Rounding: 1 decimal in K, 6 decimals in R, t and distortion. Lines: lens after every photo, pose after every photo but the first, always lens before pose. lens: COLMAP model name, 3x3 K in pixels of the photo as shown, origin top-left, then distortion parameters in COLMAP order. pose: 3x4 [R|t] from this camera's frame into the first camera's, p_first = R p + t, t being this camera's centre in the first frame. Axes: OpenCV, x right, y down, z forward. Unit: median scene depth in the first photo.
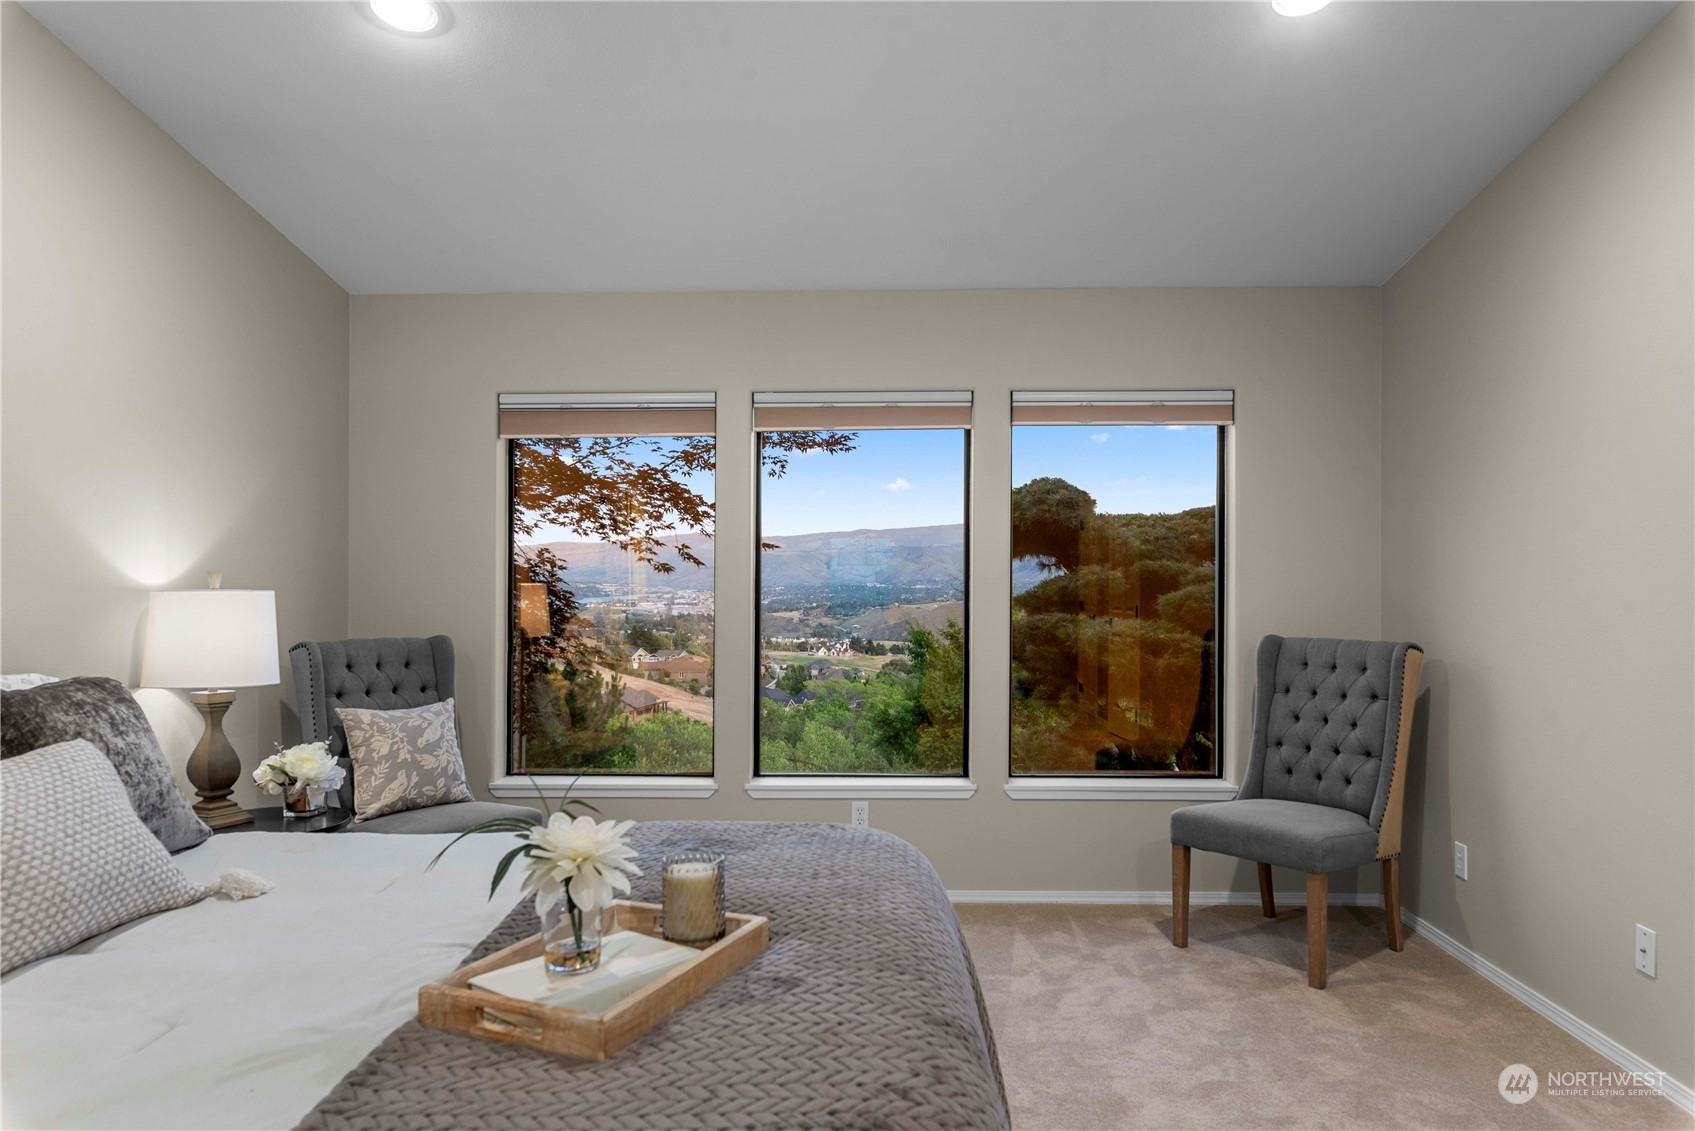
lens RADIAL K [[1141.4, 0, 832.7], [0, 1141.4, 561.9], [0, 0, 1]] dist [0.009168, 0.000311]
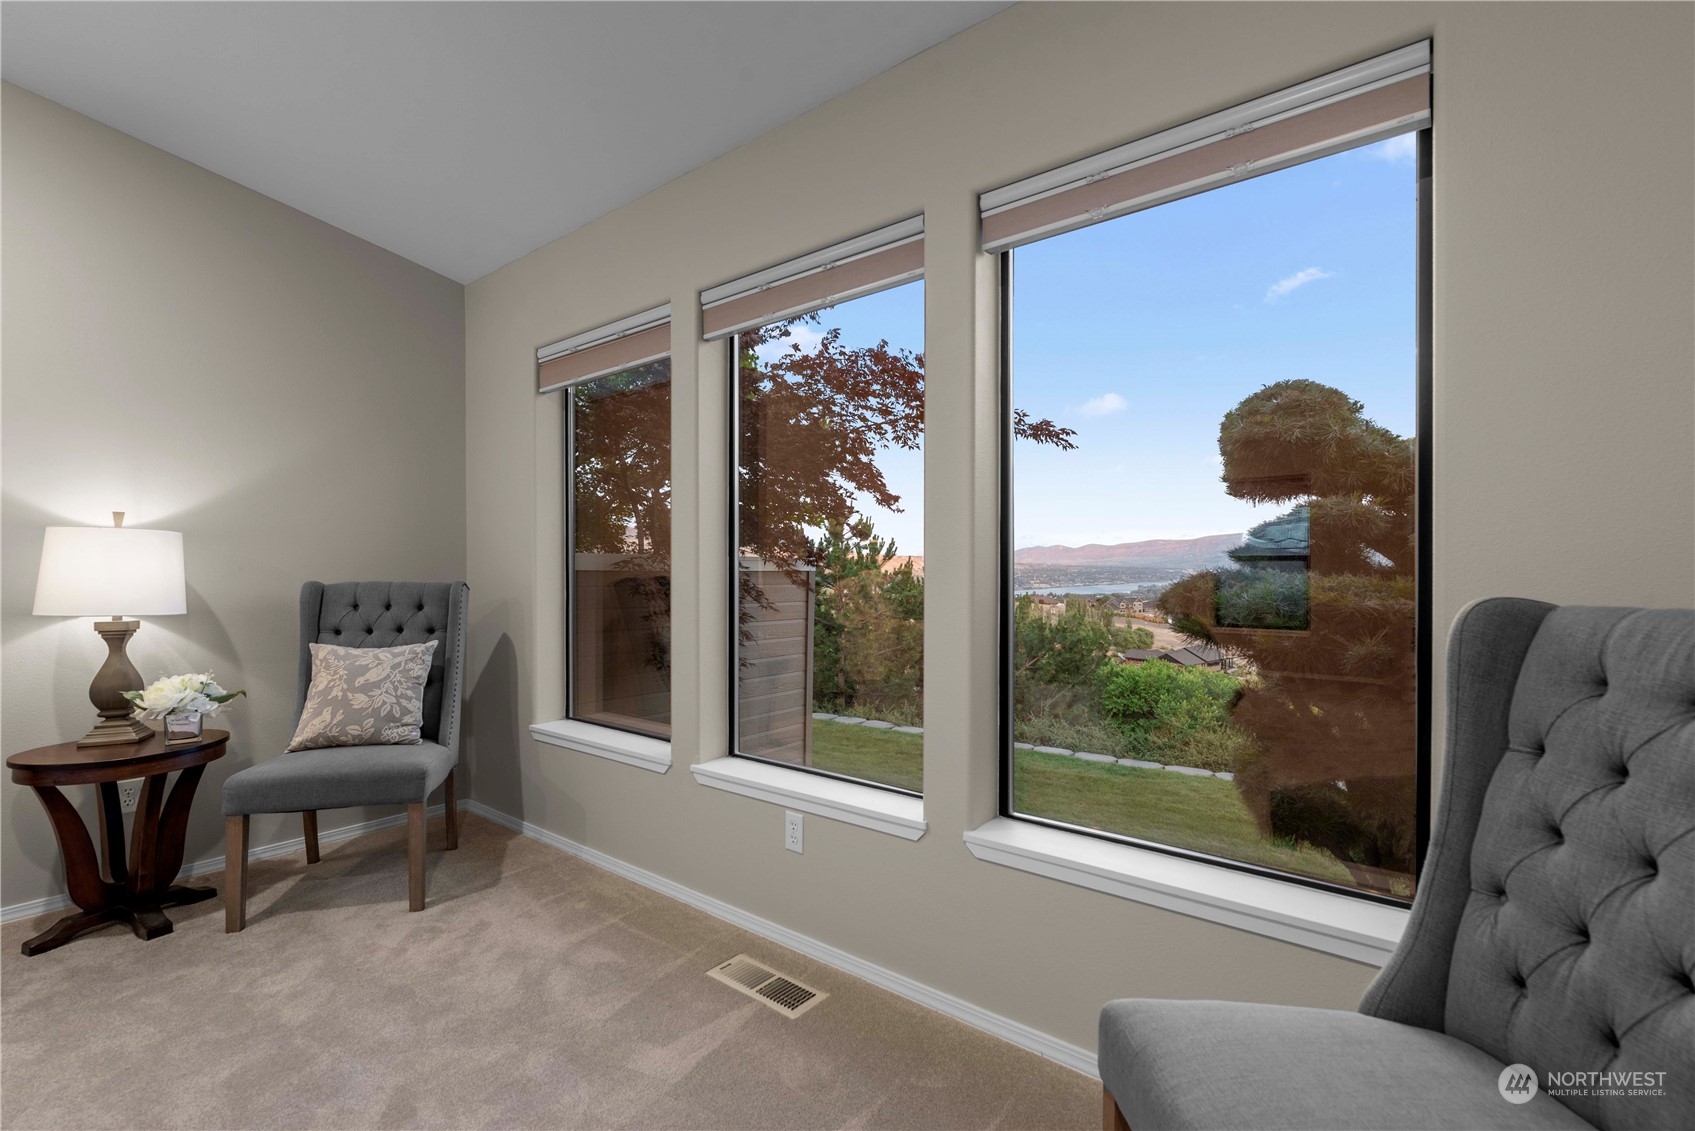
lens RADIAL K [[745.4, 0, 859.2], [0, 745.4, 563.1], [0, 0, 1]] dist [0.006799, -0.002568]
pose [[0.799834, -0.005149, -0.600199, 0.375044], [0.010154, 0.999936, 0.004953, 0.050373], [0.600135, -0.010056, 0.799836, 0.692211]]
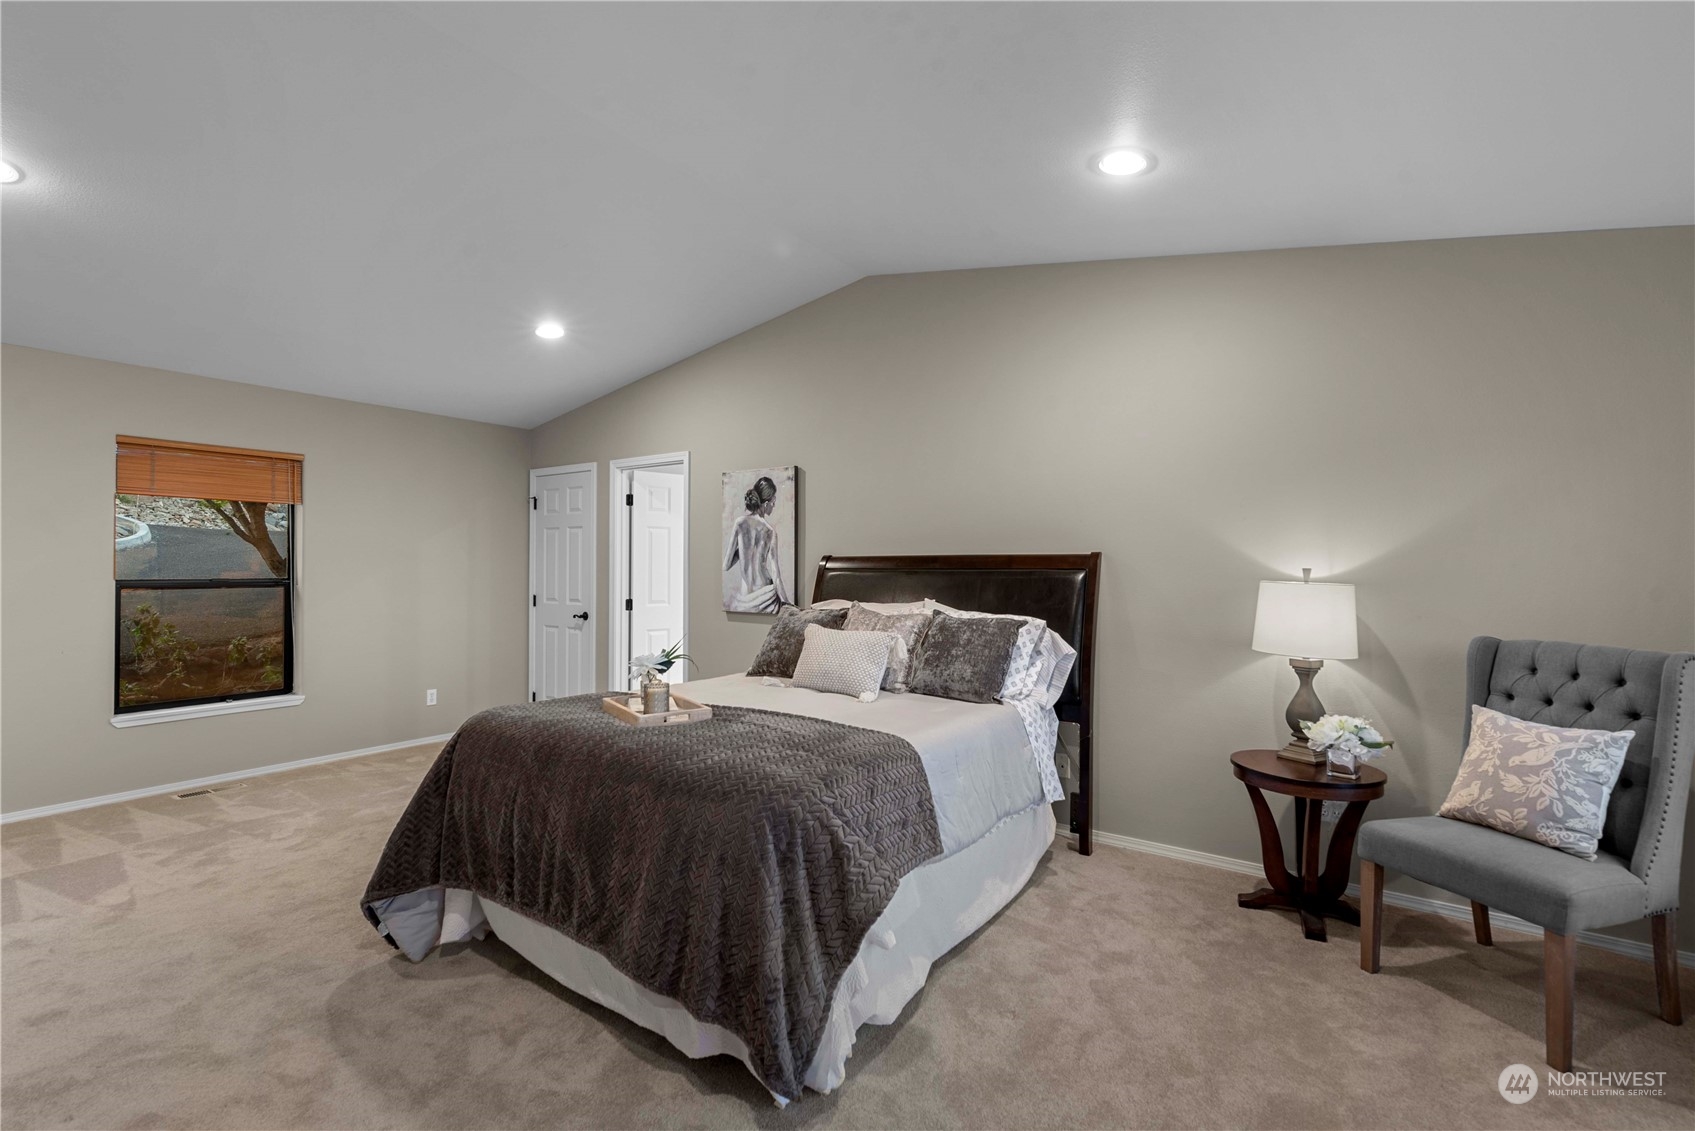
lens RADIAL K [[745.4, 0, 837.9], [0, 745.4, 570.1], [0, 0, 1]] dist [0.006799, -0.002568]
pose [[-0.549636, -0.003091, -0.835398, 0.384954], [0.003449, 0.999976, -0.005969, 0.011934], [0.835397, -0.006162, -0.549613, 0.830952]]
